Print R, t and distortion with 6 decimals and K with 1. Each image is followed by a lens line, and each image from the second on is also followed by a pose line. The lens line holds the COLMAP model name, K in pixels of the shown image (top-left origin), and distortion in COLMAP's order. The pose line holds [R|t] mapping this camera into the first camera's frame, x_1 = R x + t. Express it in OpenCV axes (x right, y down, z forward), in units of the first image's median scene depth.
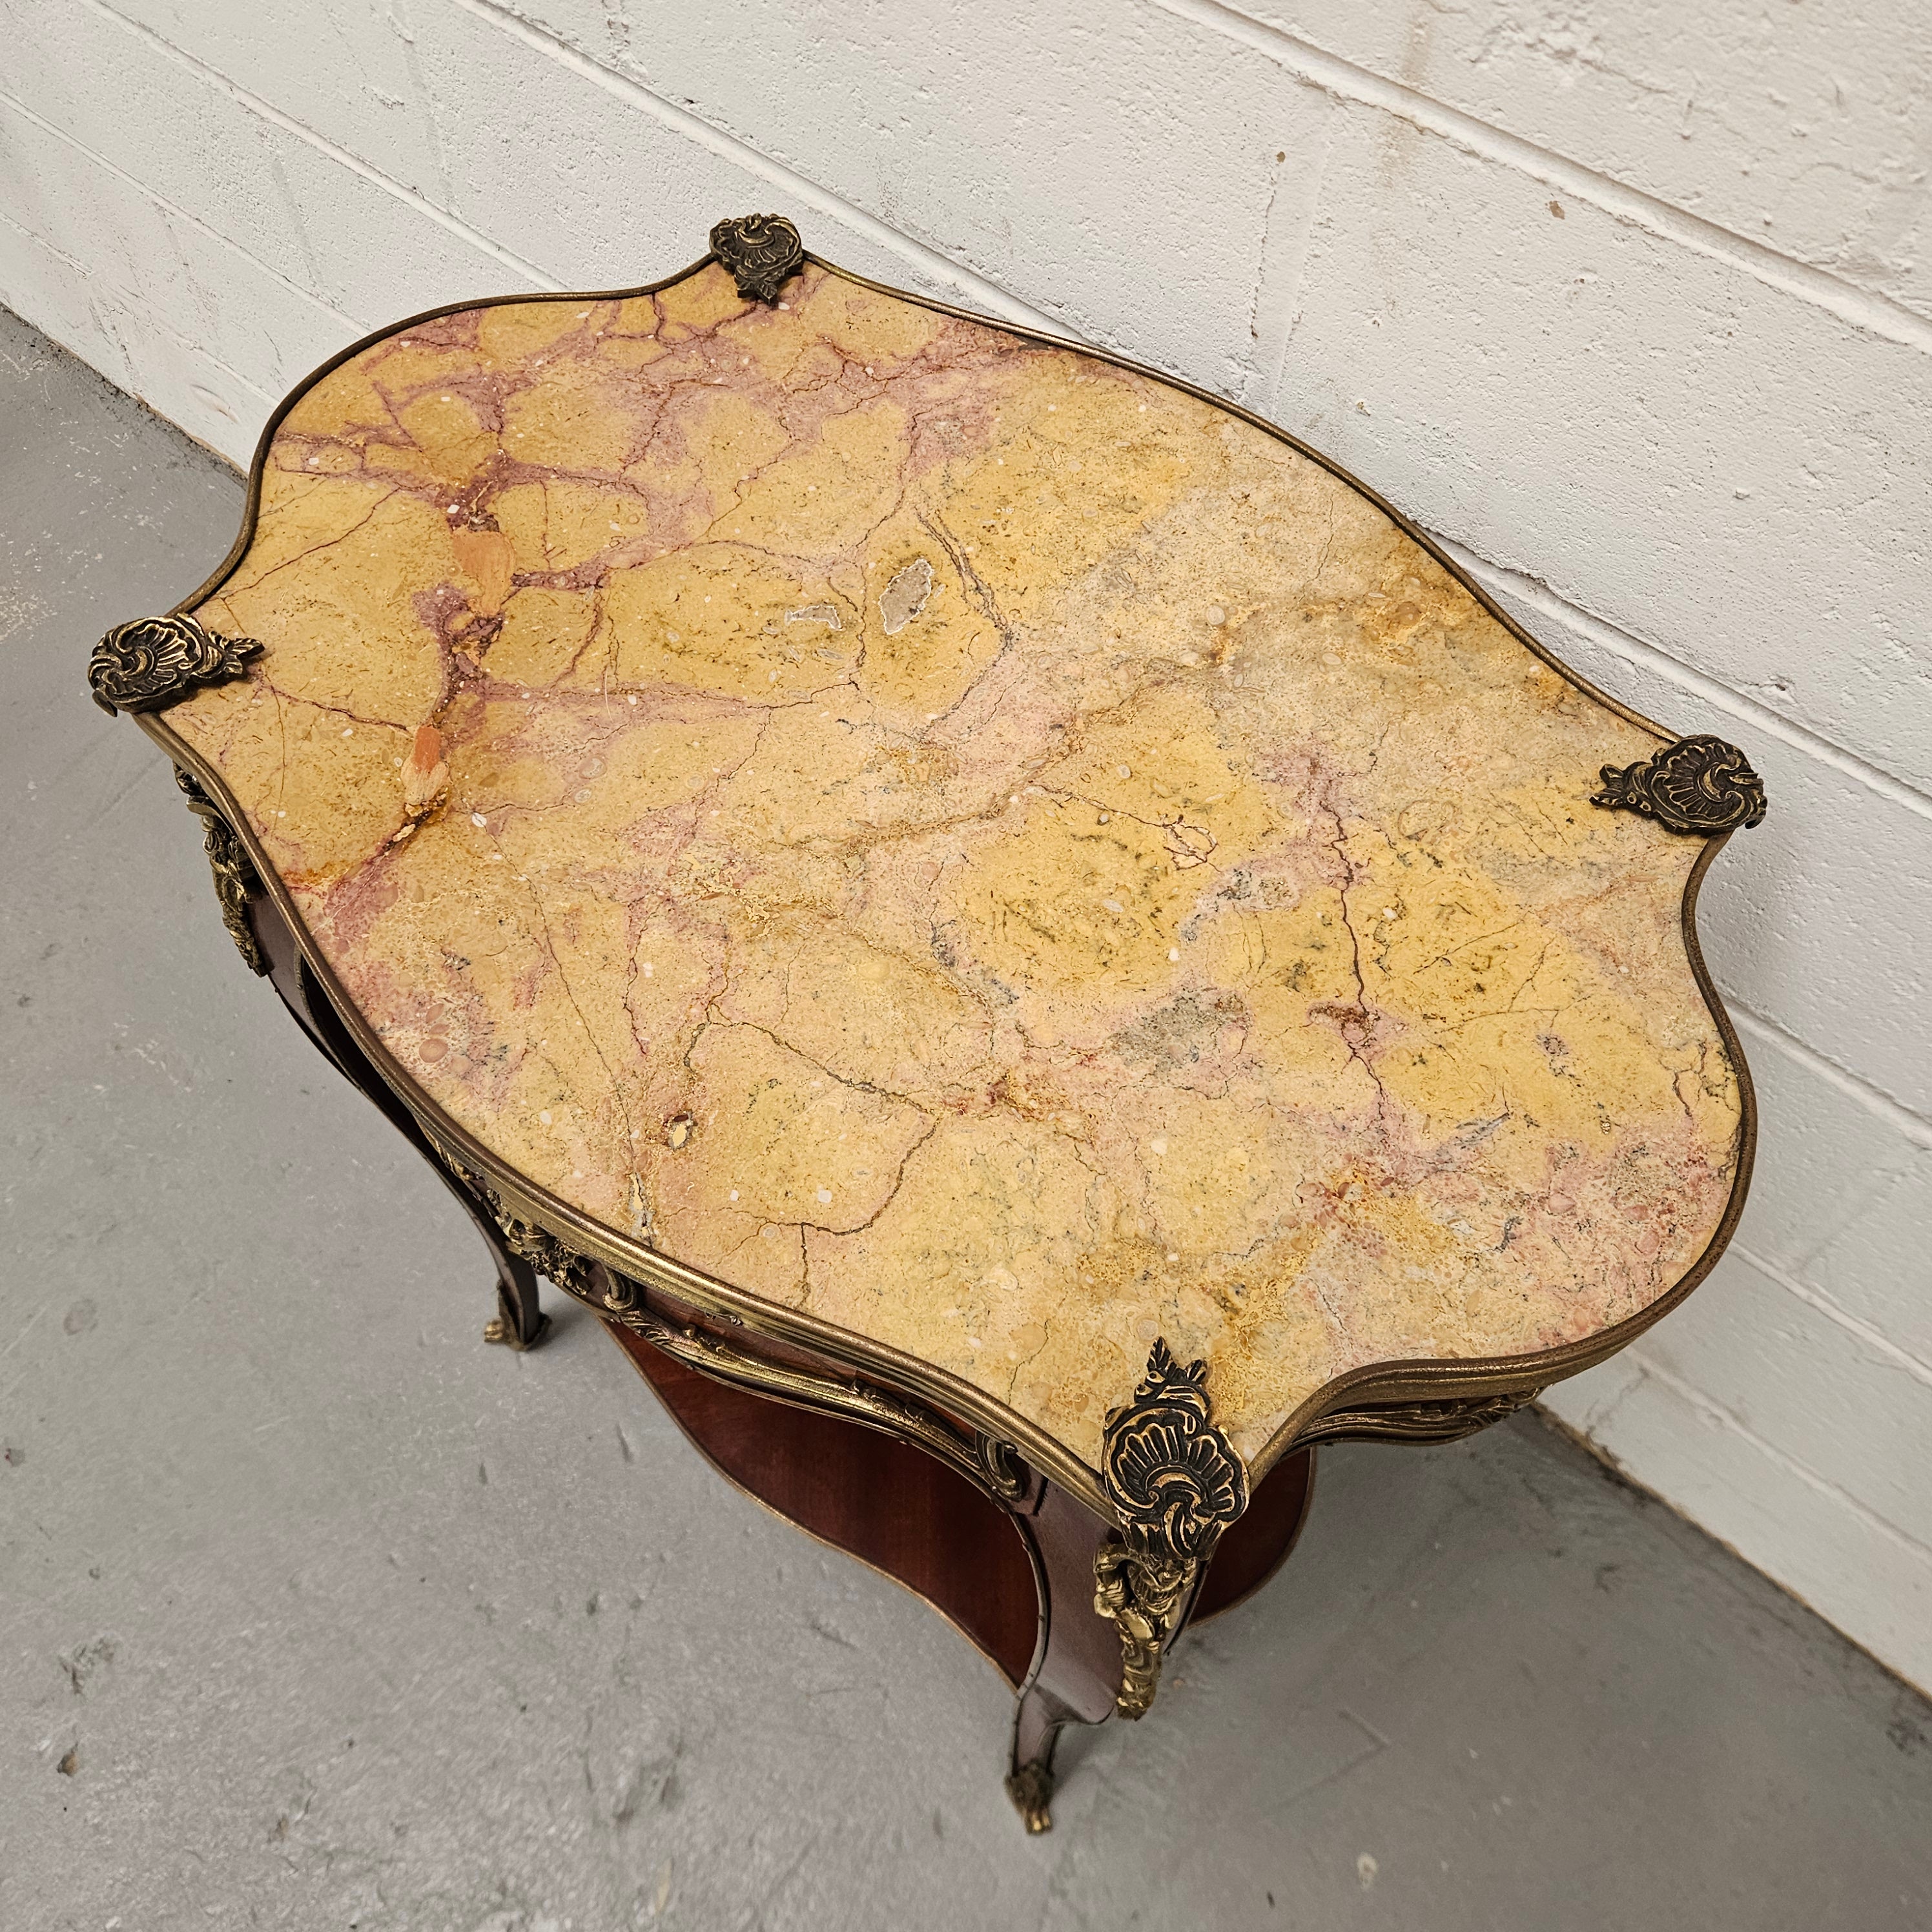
lens RADIAL K [[1724.2, 0, 969.7], [0, 1724.2, 955.4], [0, 0, 1]] dist [0.087534, -0.115330]
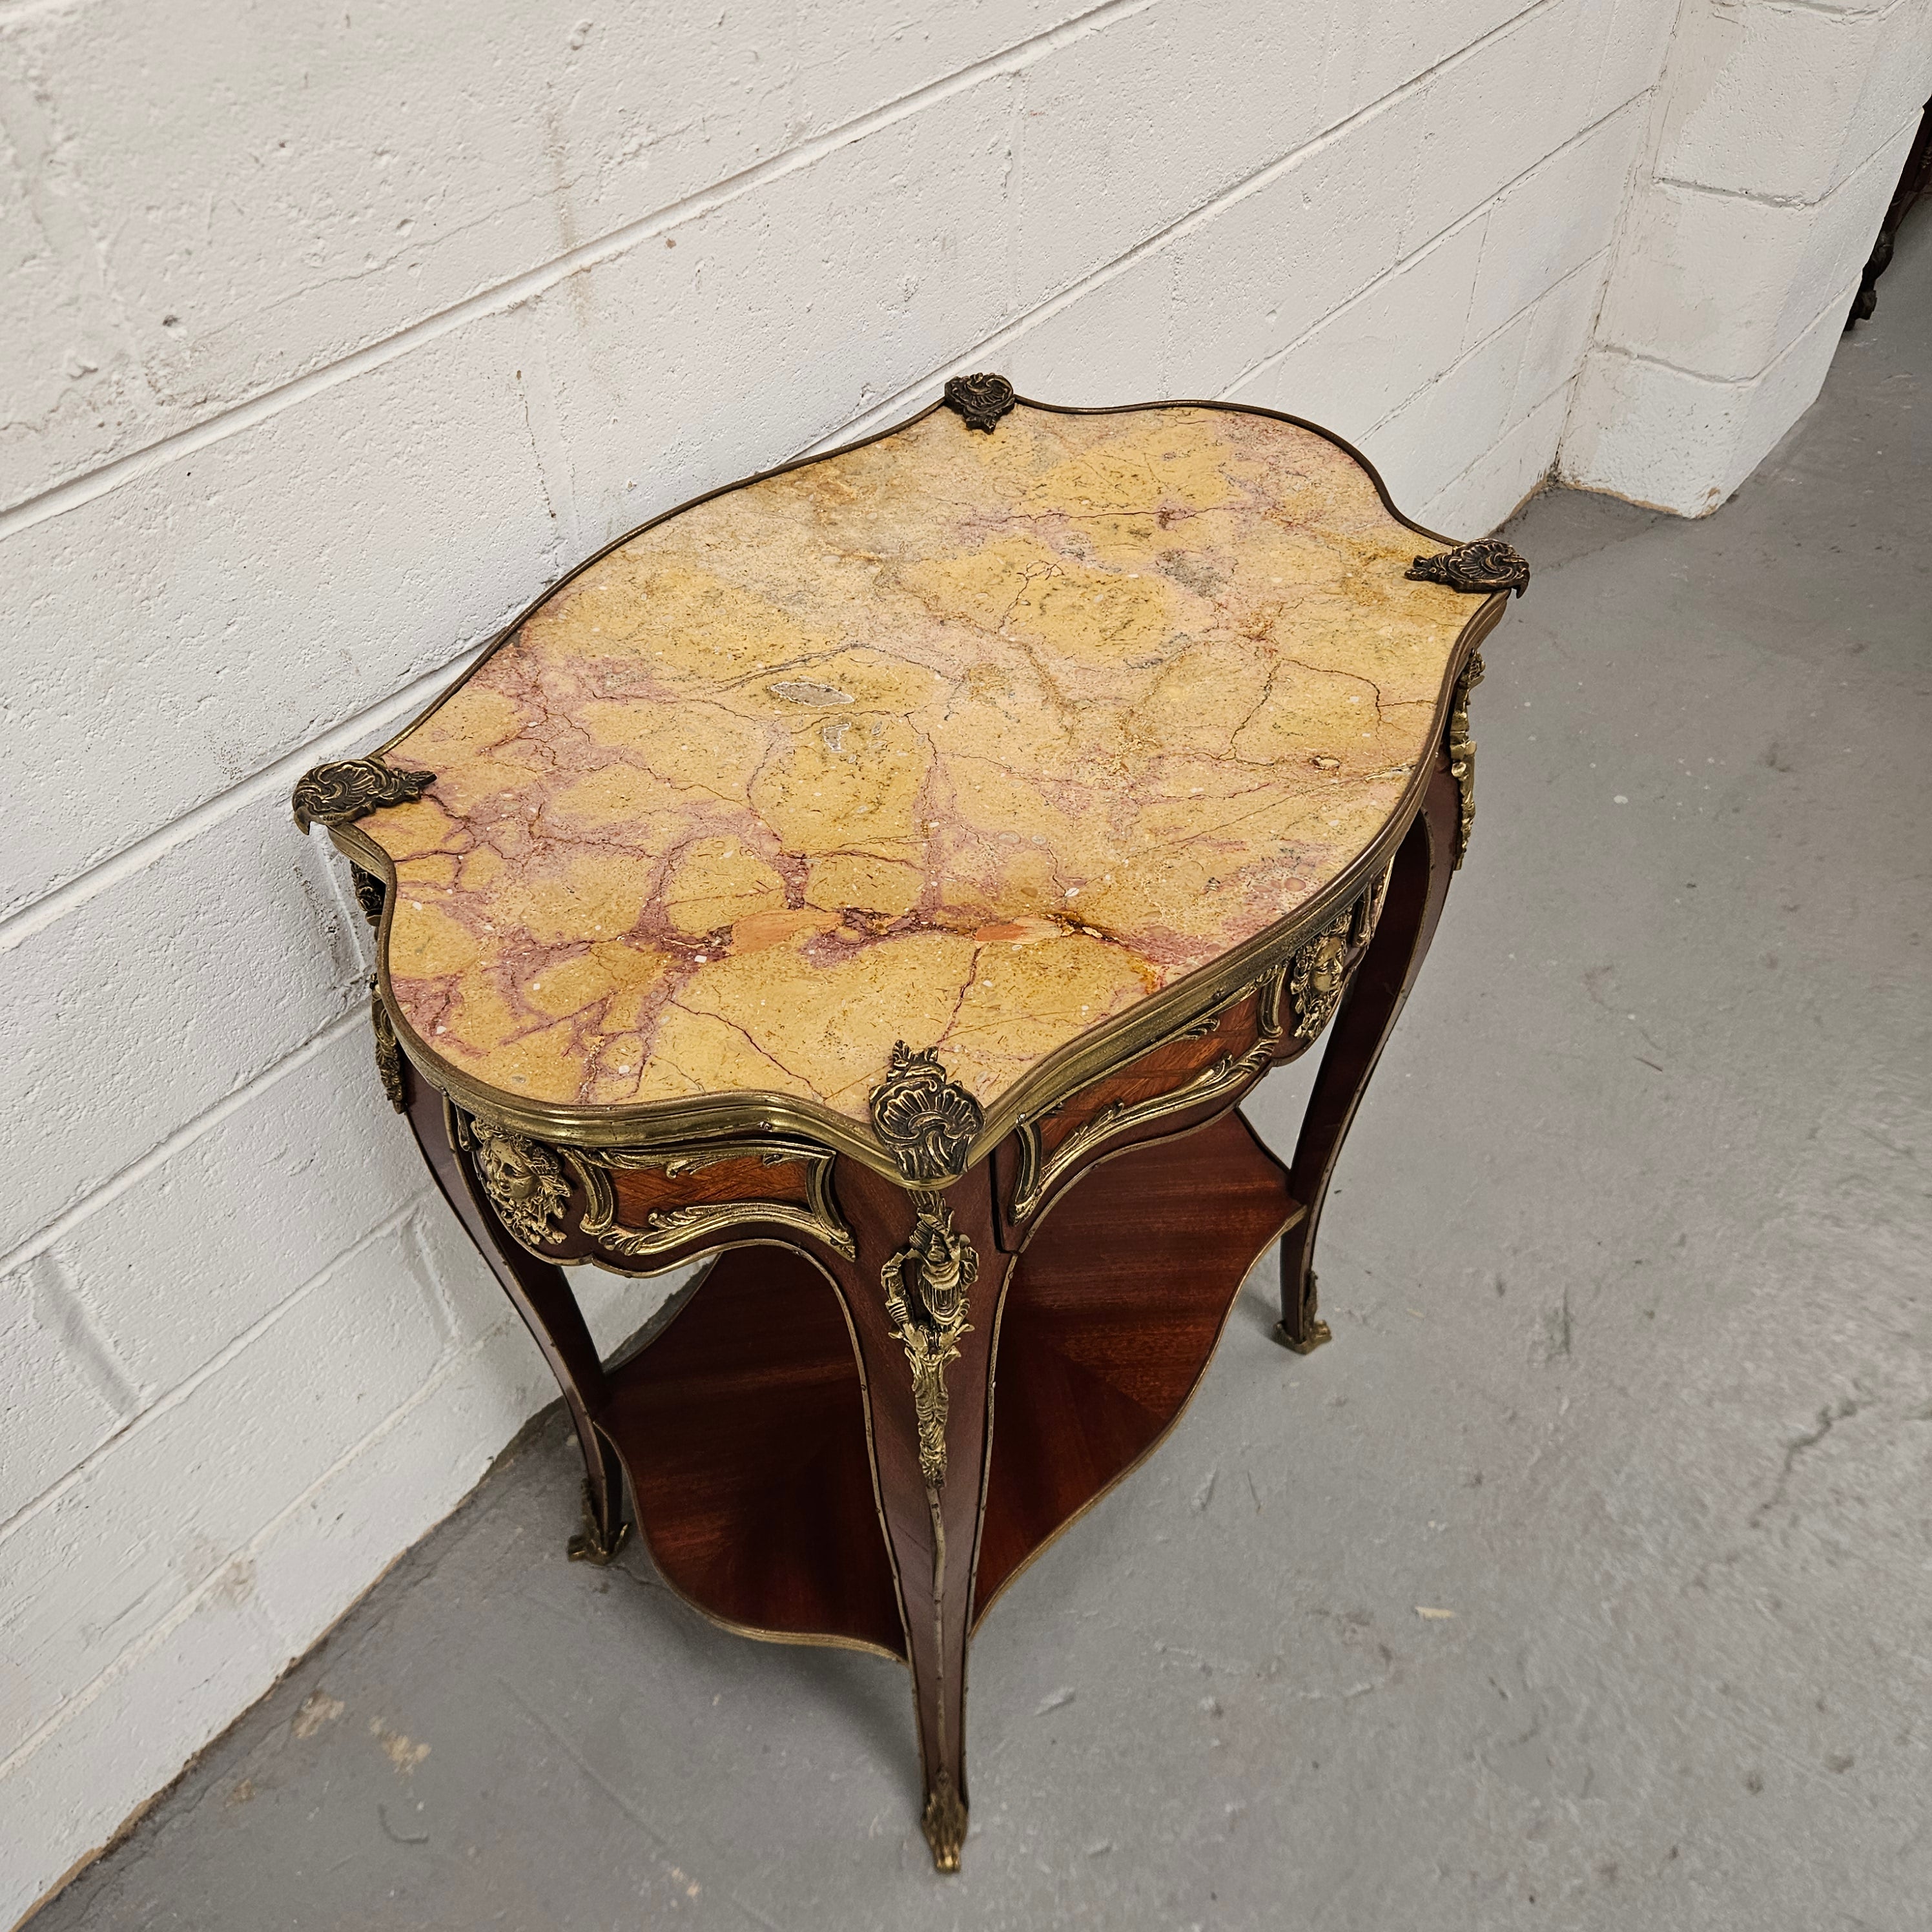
lens RADIAL K [[1720.4, 0, 945.1], [0, 1720.4, 949.2], [0, 0, 1]] dist [0.093950, -0.128609]
pose [[-0.030291, -0.714806, 0.698667, -1.065999], [0.851431, 0.347699, 0.392645, -0.566819], [-0.523590, 0.606760, 0.598076, 0.340044]]
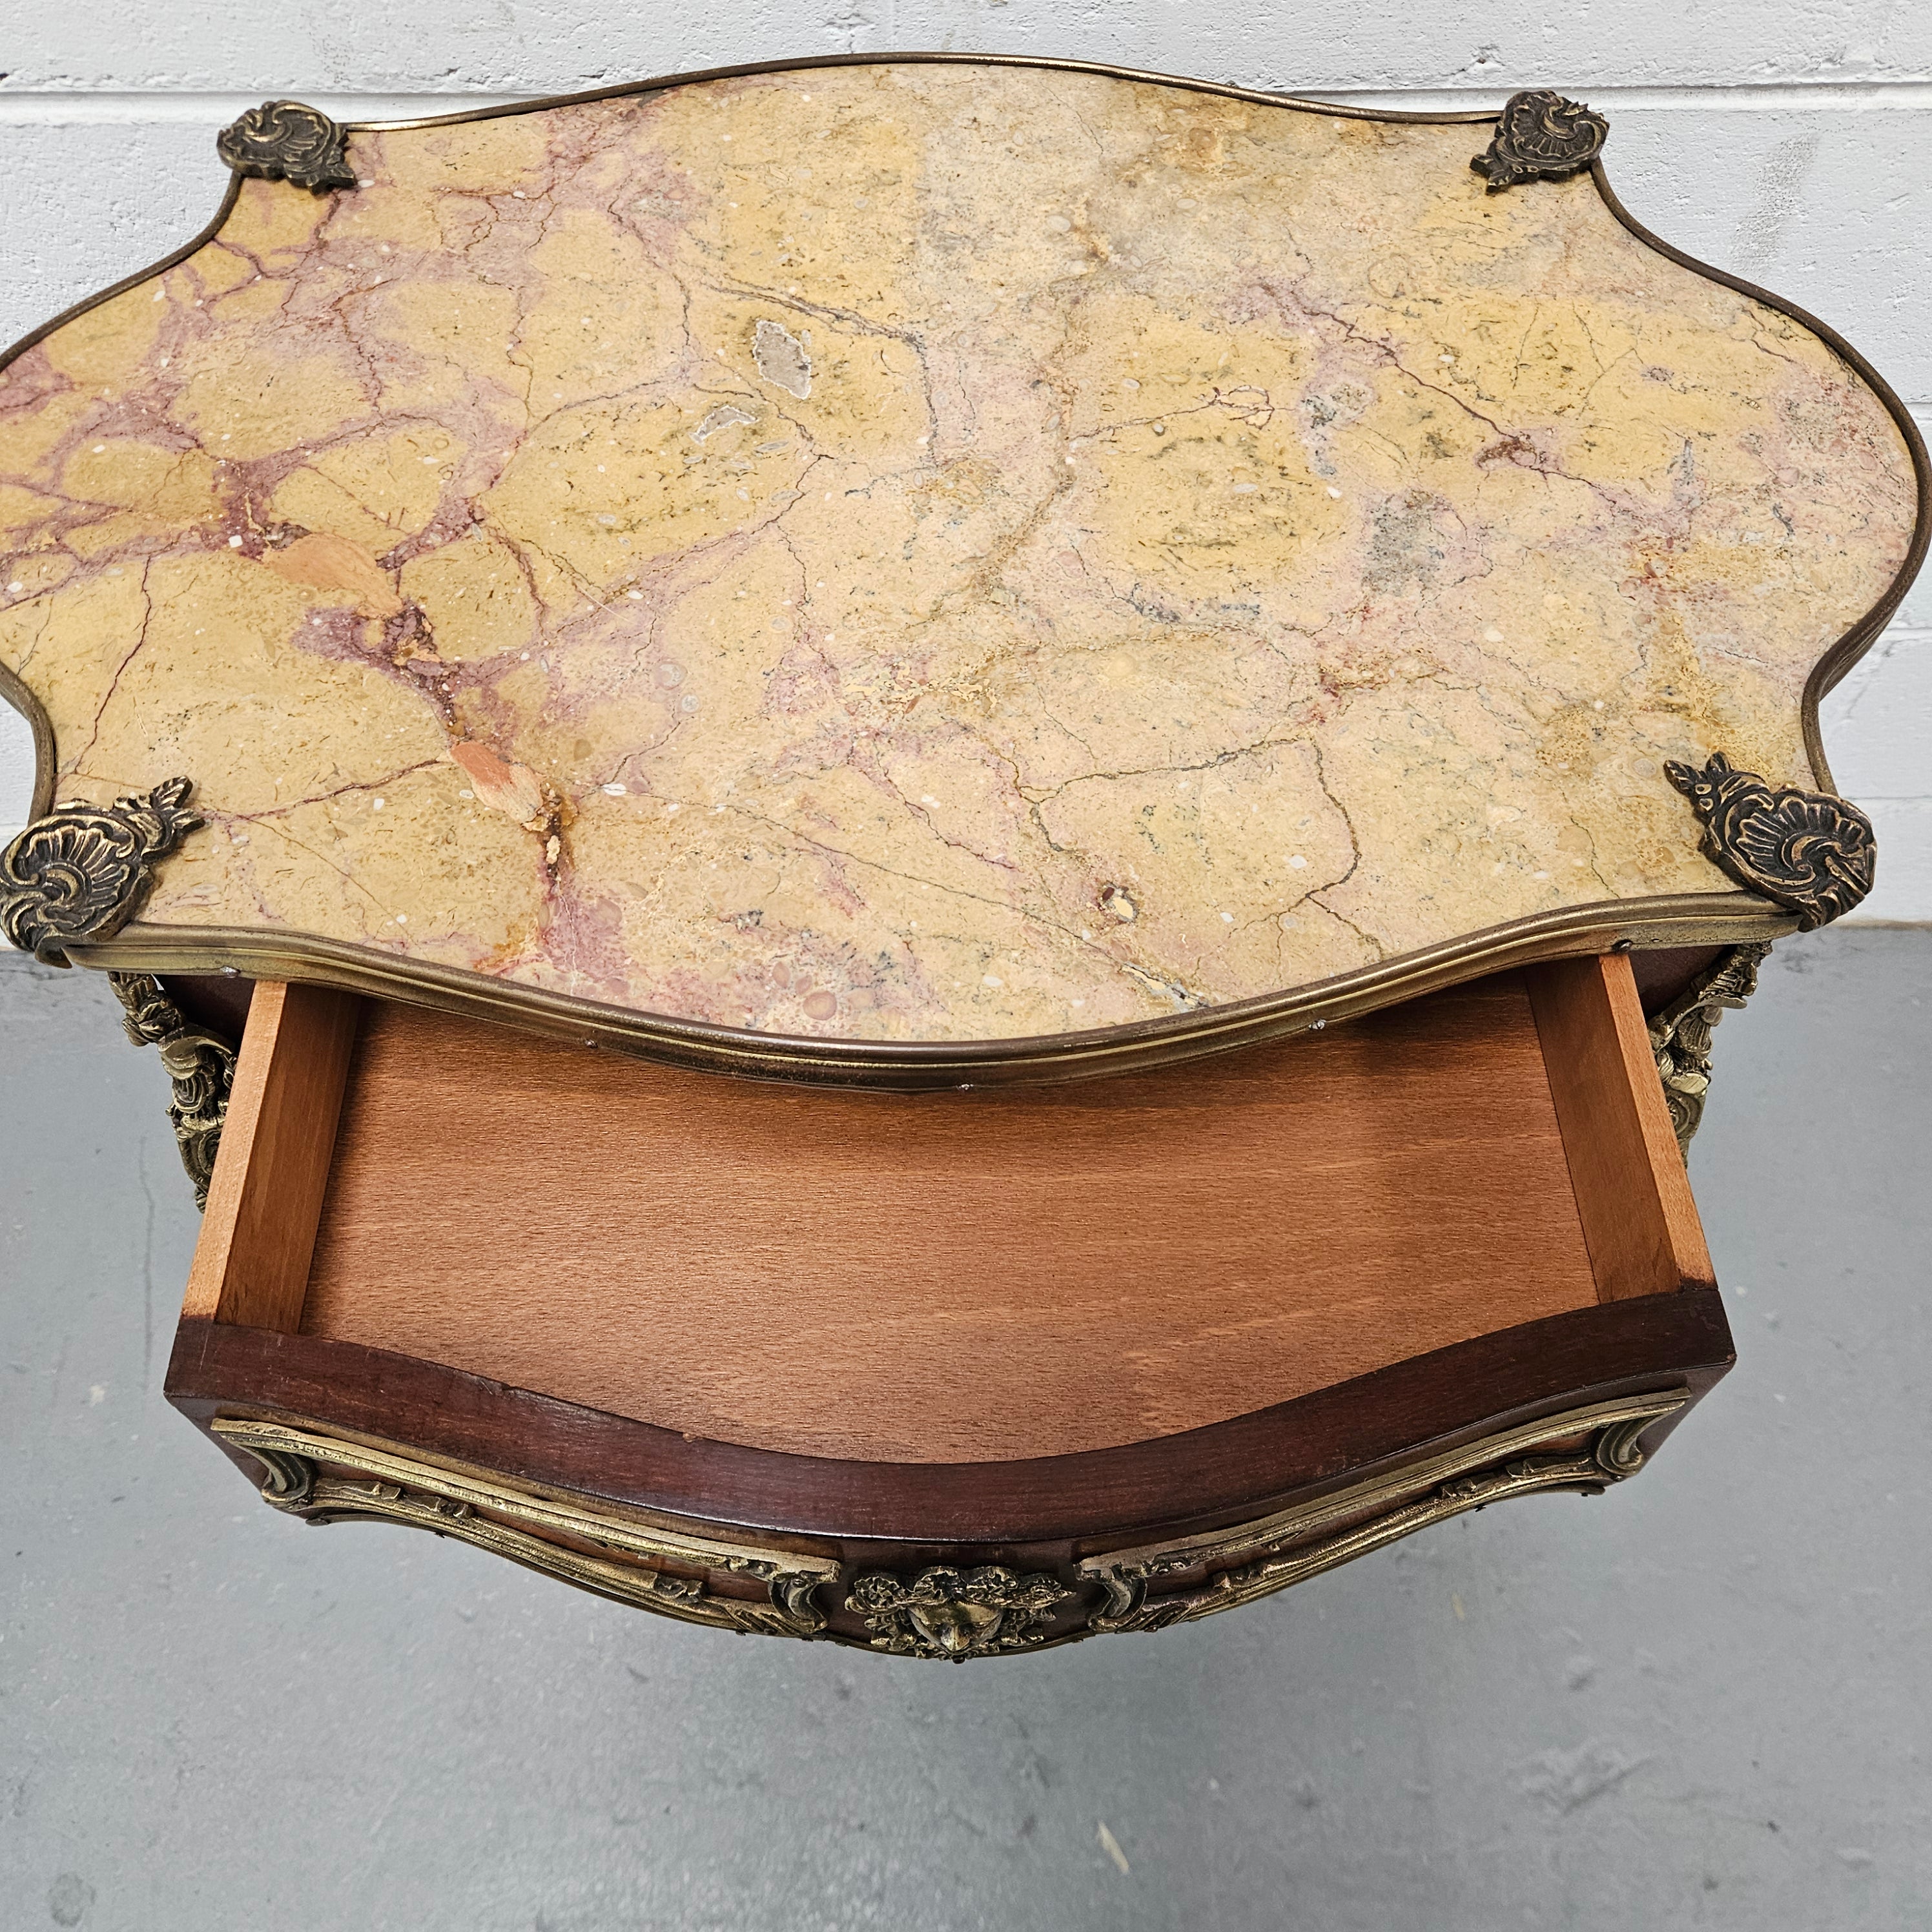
lens RADIAL K [[1724.9, 0, 966.0], [0, 1724.9, 936.2], [0, 0, 1]] dist [0.074442, -0.079330]
pose [[0.752827, -0.565525, 0.336798, -0.439486], [0.560365, 0.819092, 0.122800, -0.027908], [-0.345315, 0.096283, 0.933535, 0.193042]]
